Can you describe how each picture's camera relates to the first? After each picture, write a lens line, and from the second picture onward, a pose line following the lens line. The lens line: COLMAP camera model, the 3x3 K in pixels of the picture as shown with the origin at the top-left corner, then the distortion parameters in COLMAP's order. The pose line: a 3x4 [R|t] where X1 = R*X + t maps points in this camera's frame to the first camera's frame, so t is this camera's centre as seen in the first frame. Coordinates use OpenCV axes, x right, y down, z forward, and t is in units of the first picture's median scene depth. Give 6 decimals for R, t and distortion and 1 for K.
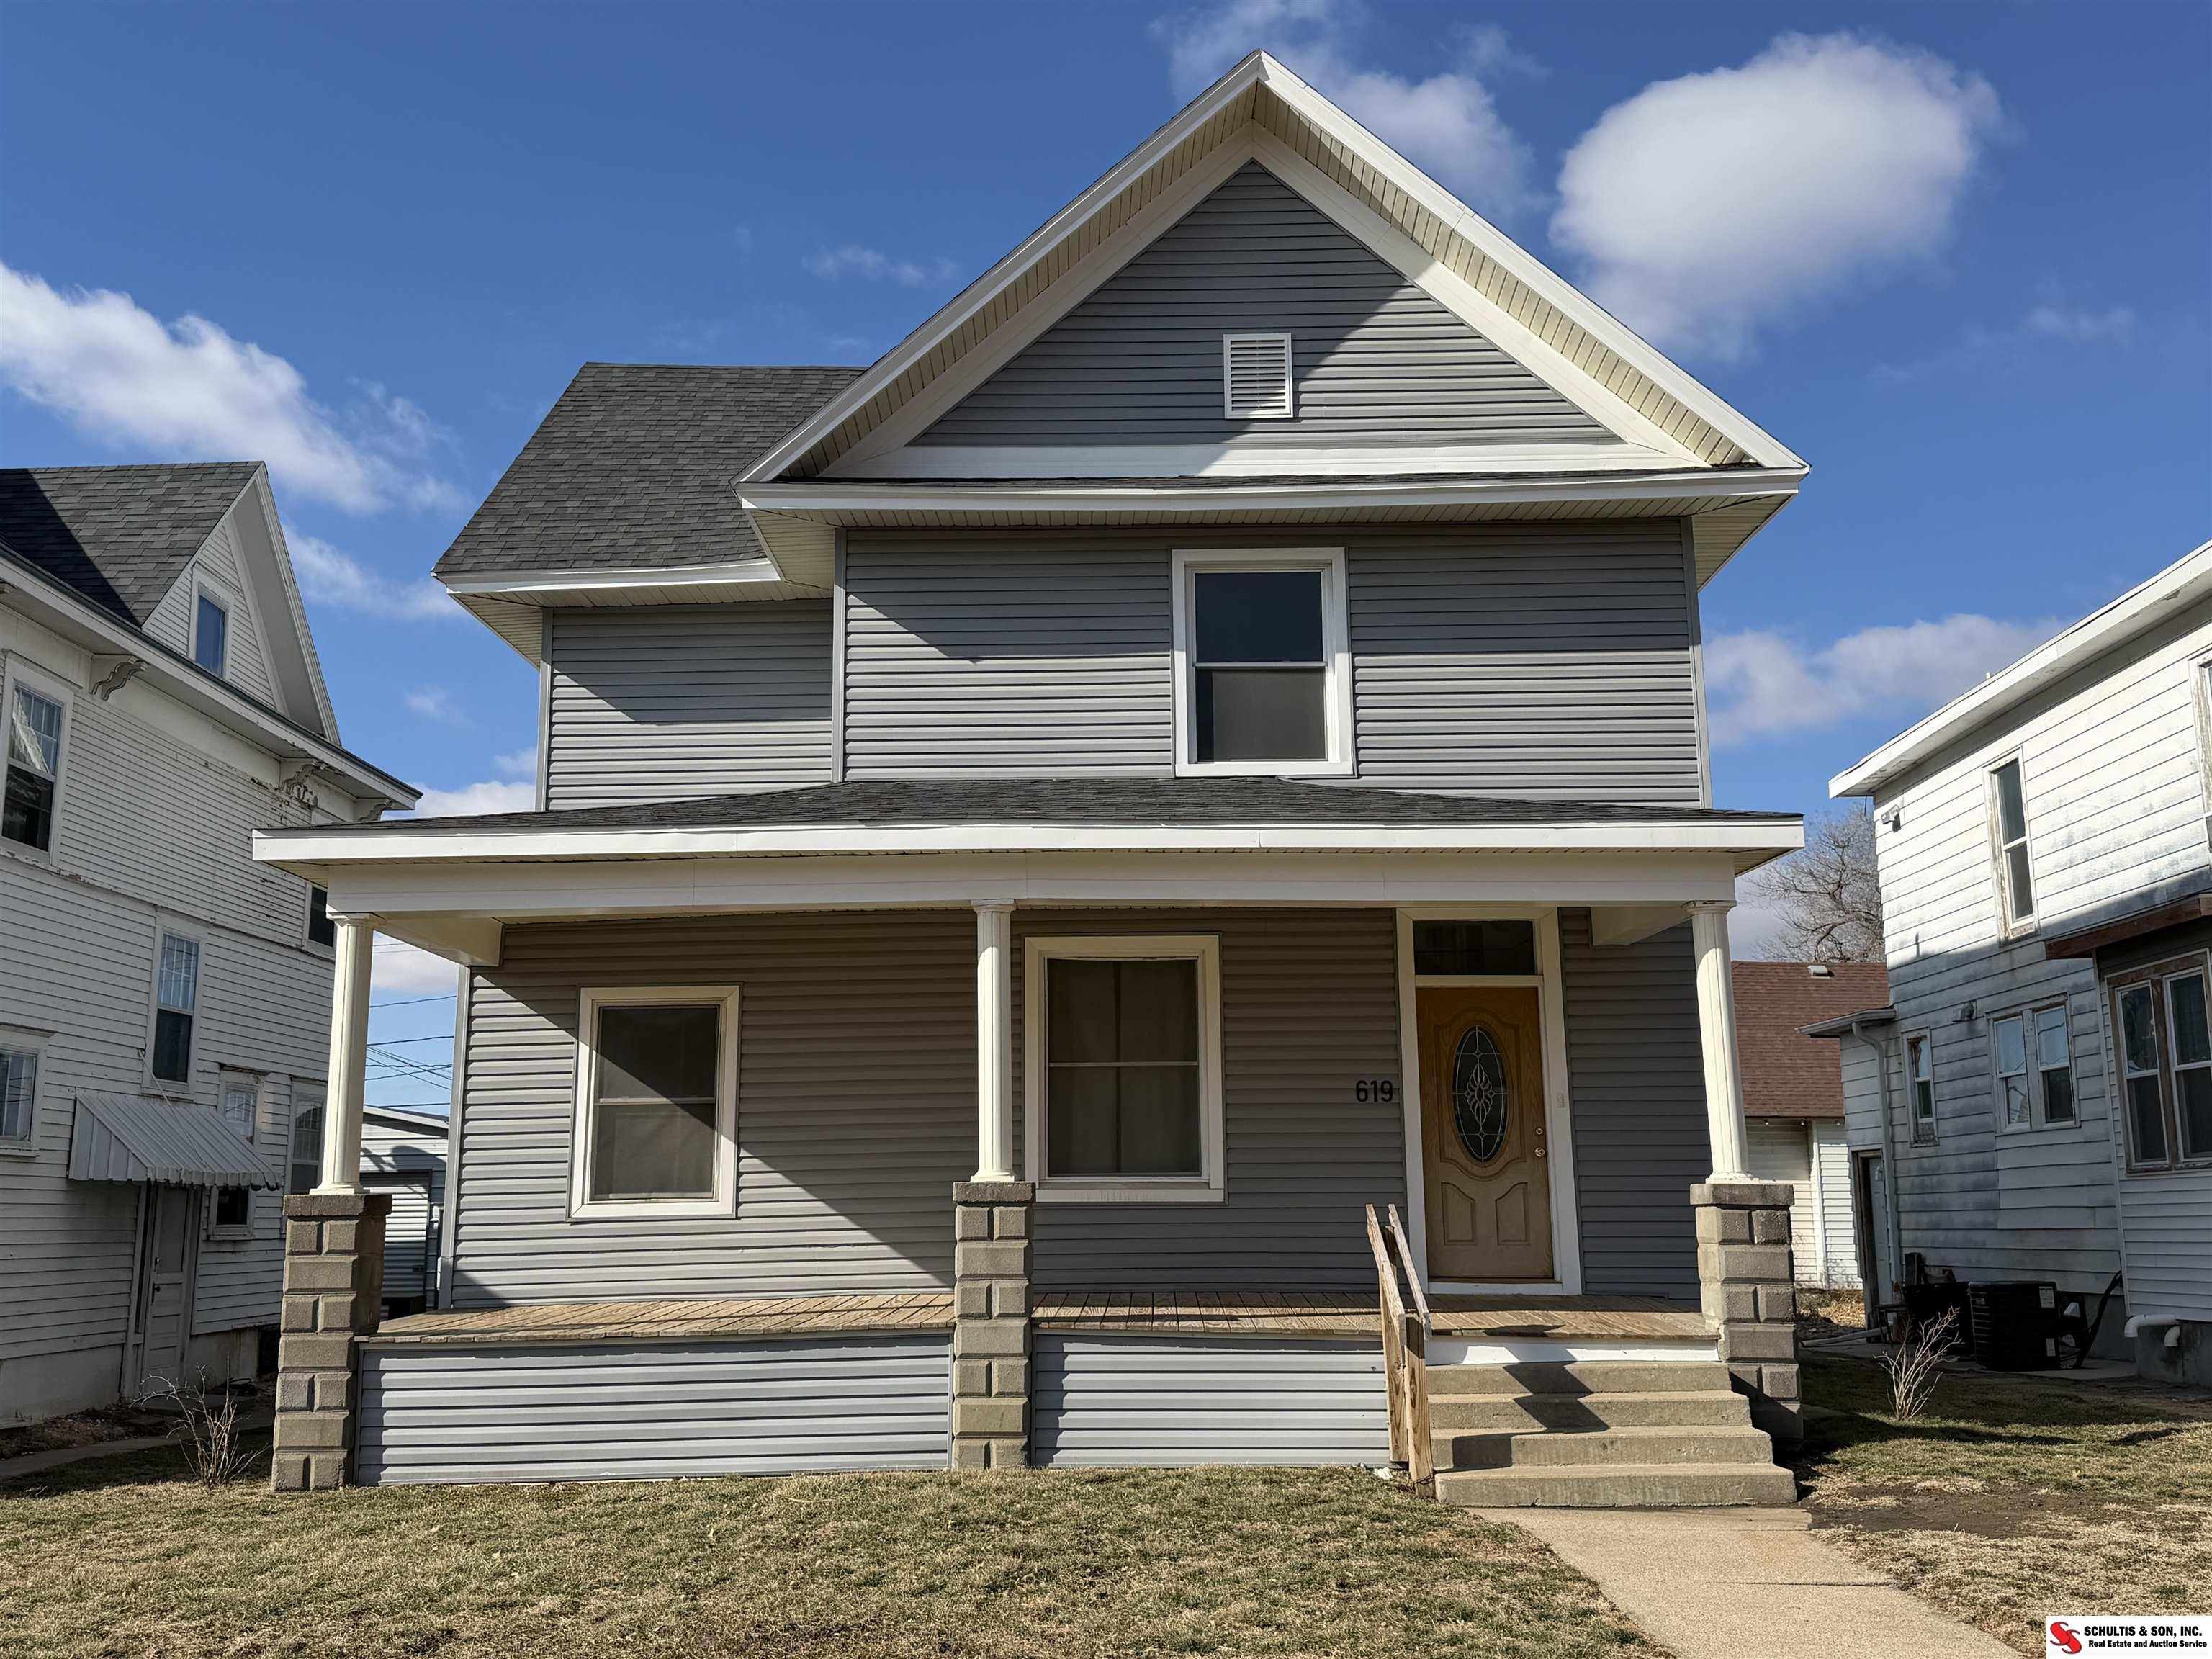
lens RADIAL K [[2073.2, 0, 1111.4], [0, 2073.2, 826.3], [0, 0, 1]] dist [0.179391, -0.376236]
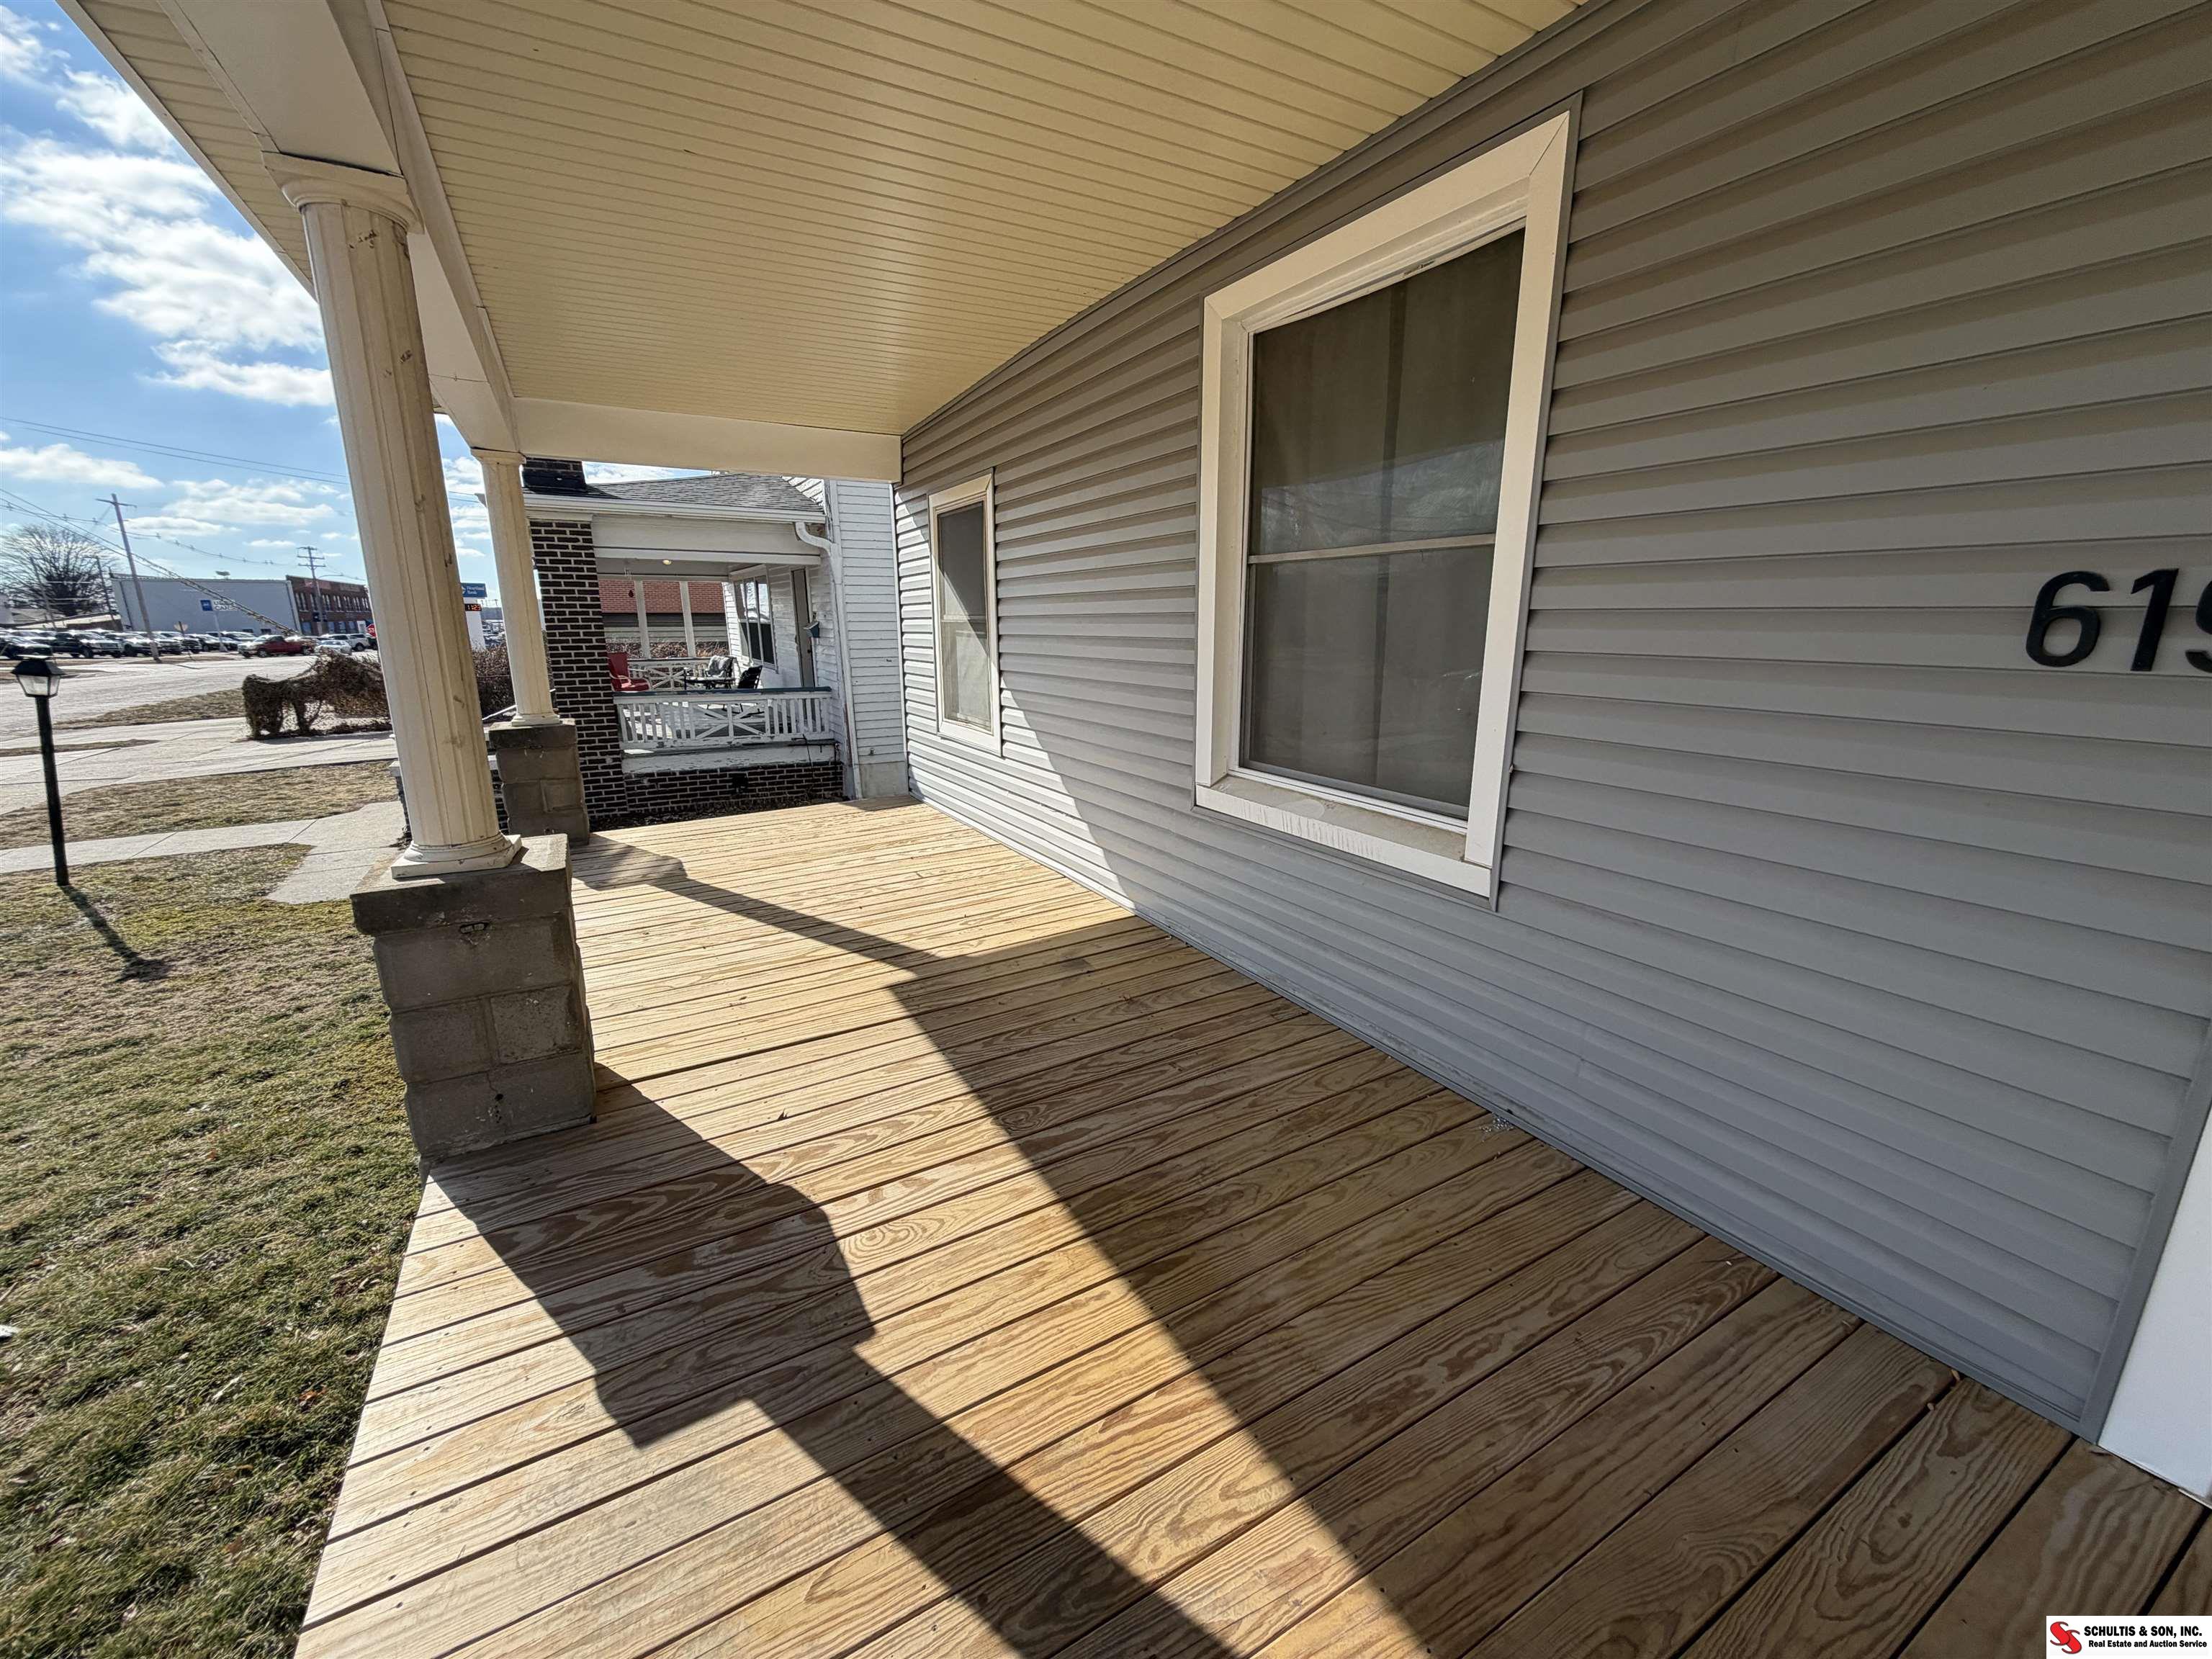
lens RADIAL K [[880.8, 0, 1099.7], [0, 880.8, 831.1], [0, 0, 1]] dist [0.001017, -0.000211]
pose [[0.500898, 0.214510, -0.838503, 0.158094], [0.164972, 0.927376, 0.335795, 0.101830], [0.849639, -0.306529, 0.429132, 0.889413]]
